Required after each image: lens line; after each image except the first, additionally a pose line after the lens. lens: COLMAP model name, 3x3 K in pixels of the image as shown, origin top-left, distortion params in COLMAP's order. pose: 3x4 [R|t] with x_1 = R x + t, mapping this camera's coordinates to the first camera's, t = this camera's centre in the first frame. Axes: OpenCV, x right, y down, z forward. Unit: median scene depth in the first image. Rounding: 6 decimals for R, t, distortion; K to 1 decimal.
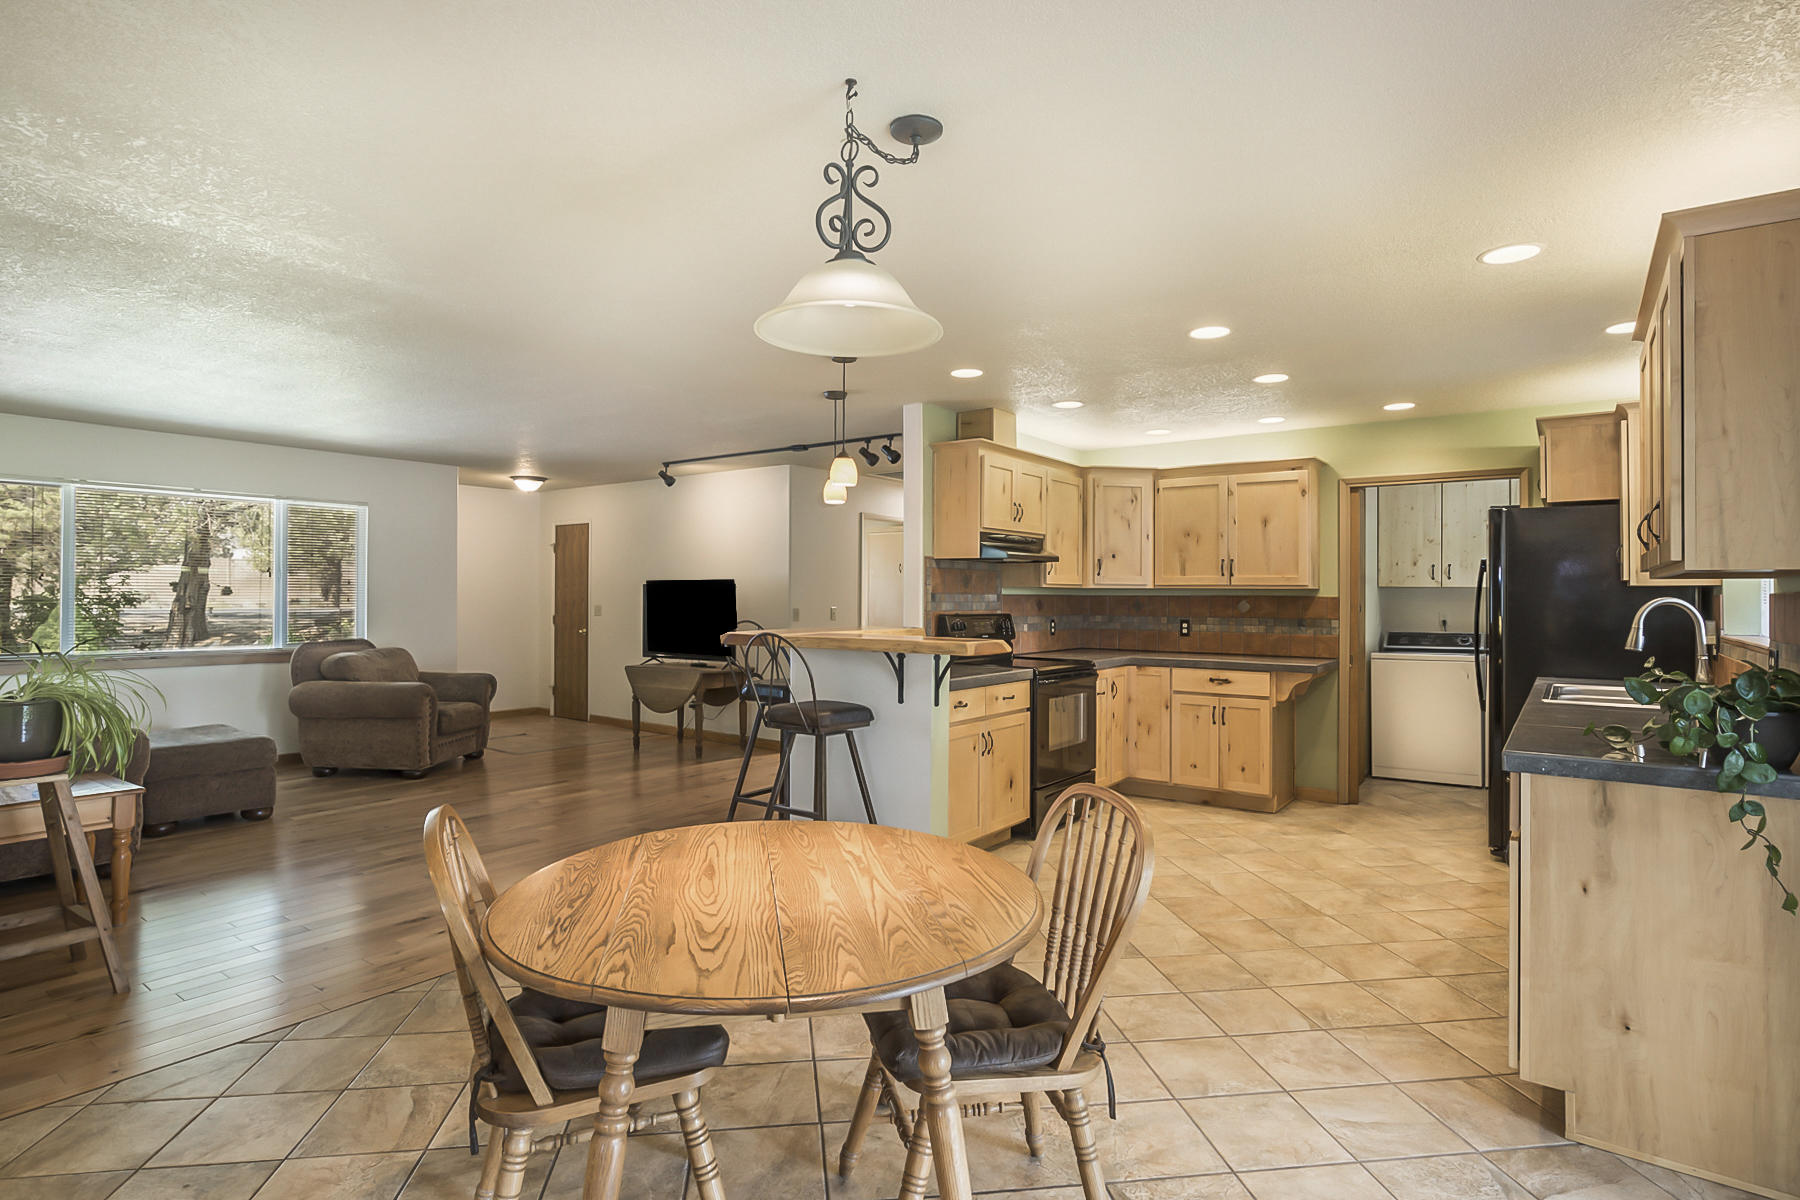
lens RADIAL K [[910.6, 0, 893.5], [0, 910.6, 597.1], [0, 0, 1]] dist [-0.021015, 0.009883]
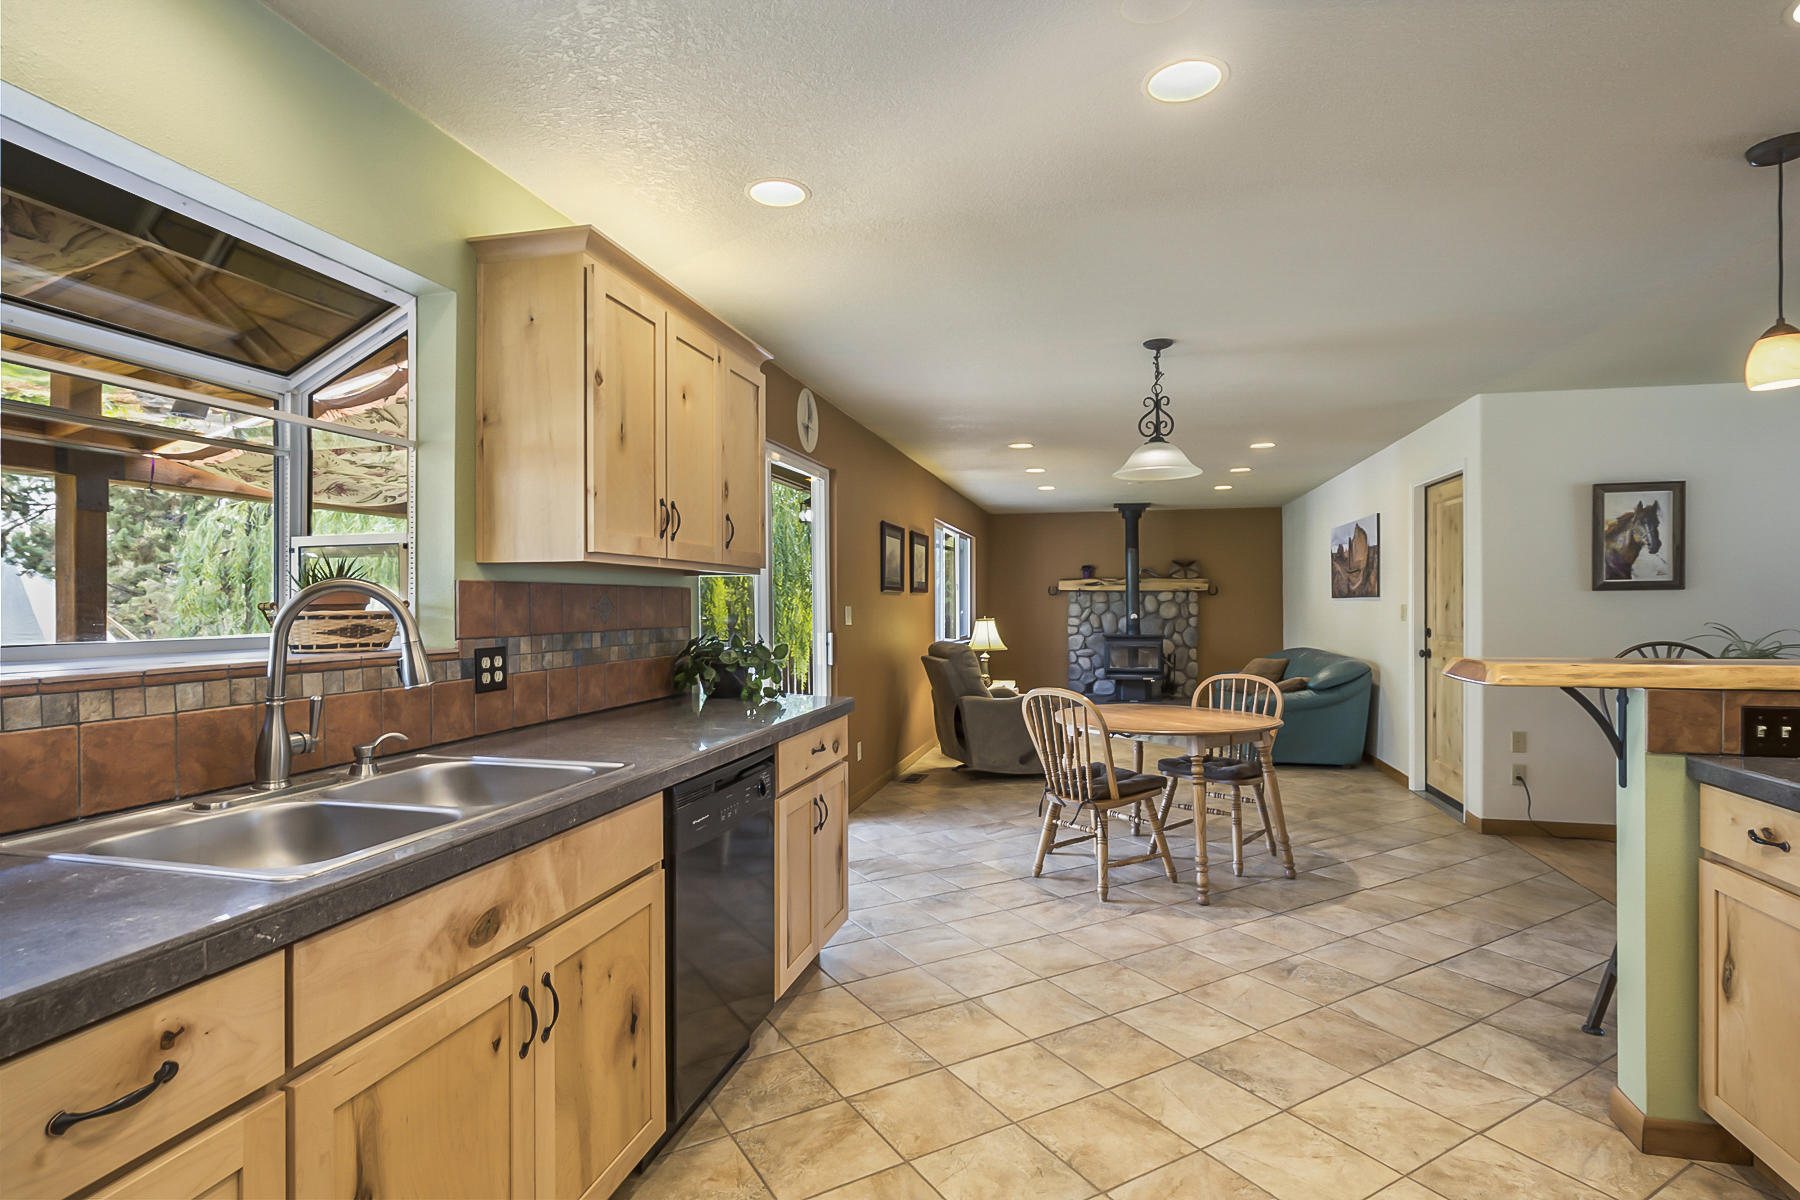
lens RADIAL K [[910.6, 0, 901.0], [0, 910.6, 605.1], [0, 0, 1]] dist [-0.021015, 0.009883]
pose [[-0.916381, -0.004666, -0.400281, 0.476298], [-0.005216, 0.999986, 0.000286, 0.008634], [0.400274, 0.002350, -0.916393, 0.945571]]
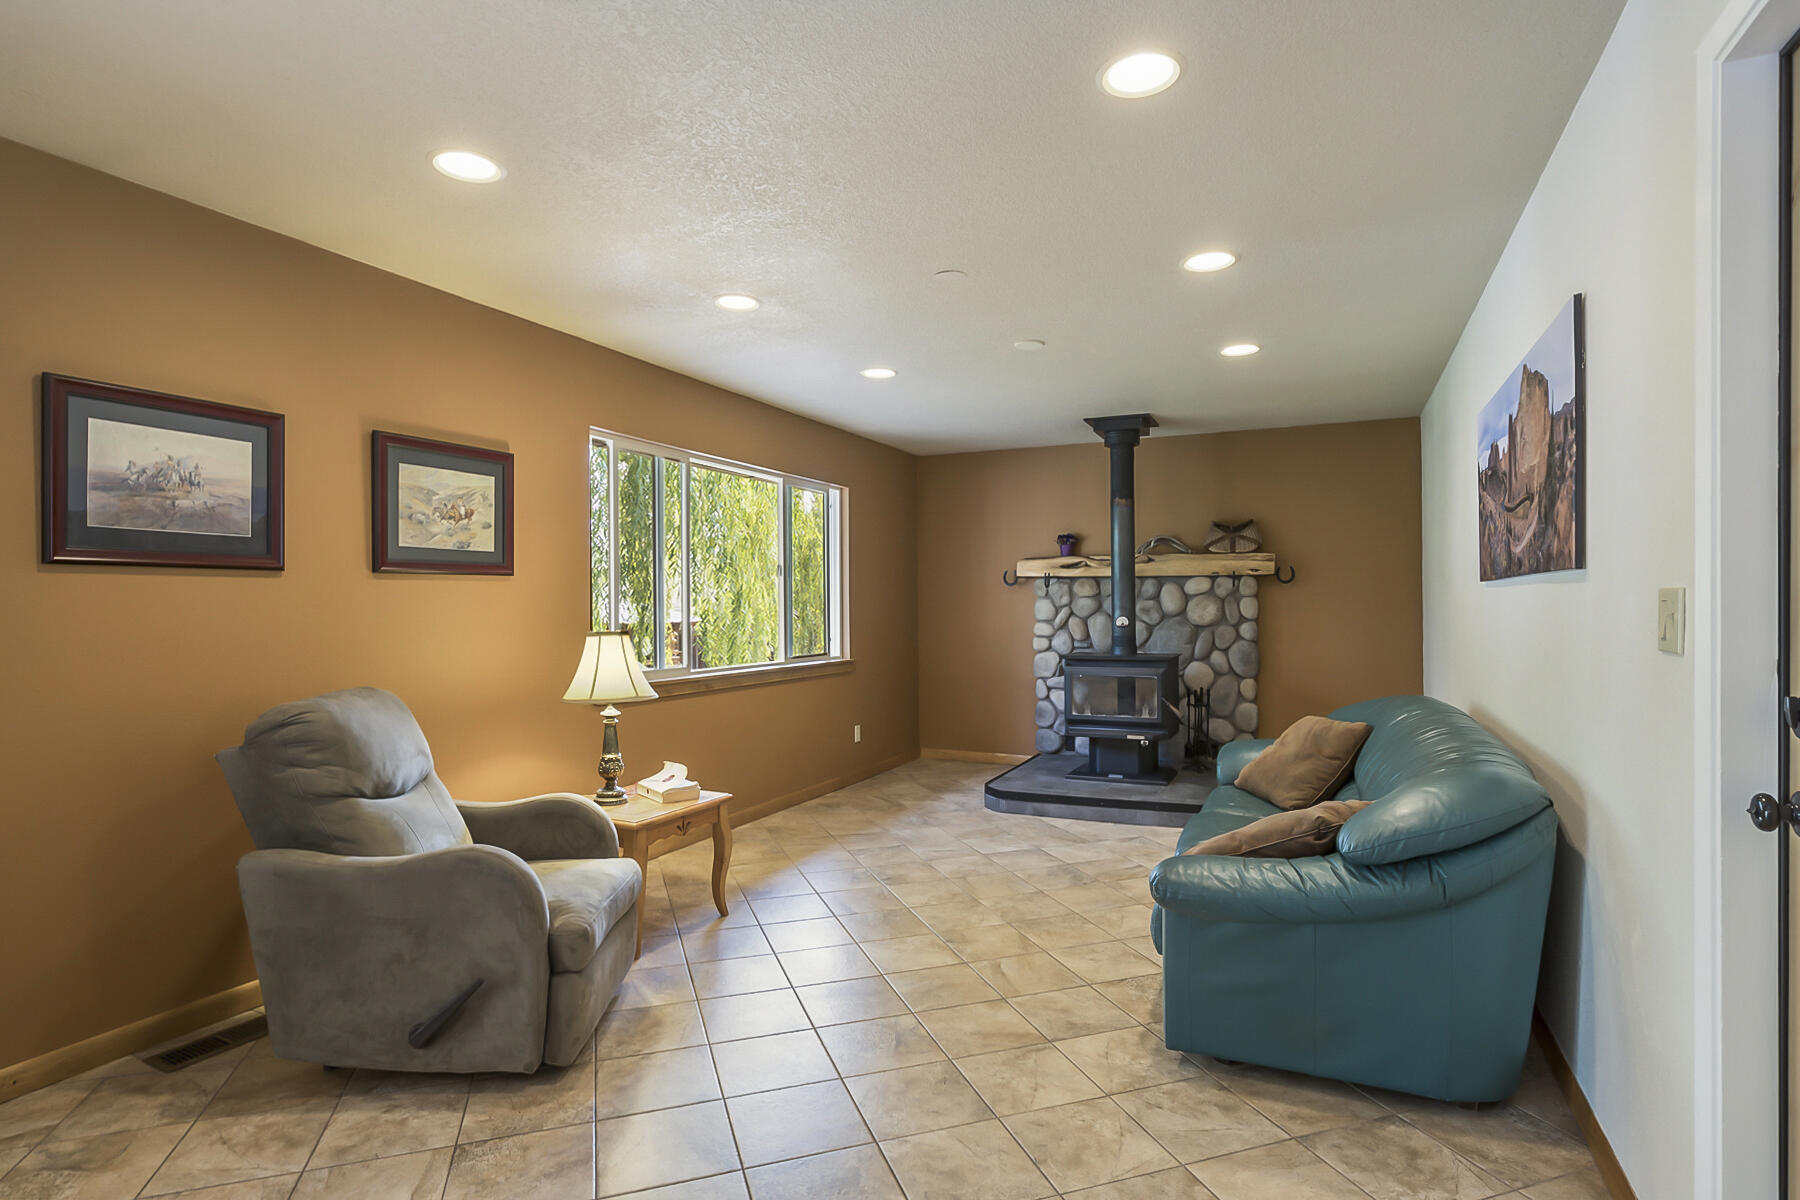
lens RADIAL K [[910.6, 0, 902.1], [0, 910.6, 612.4], [0, 0, 1]] dist [-0.021015, 0.009883]
pose [[-0.979596, -0.000230, -0.200975, -0.247922], [-0.002359, 0.999944, 0.010352, 0.009530], [0.200961, 0.010615, -0.979542, 0.396647]]
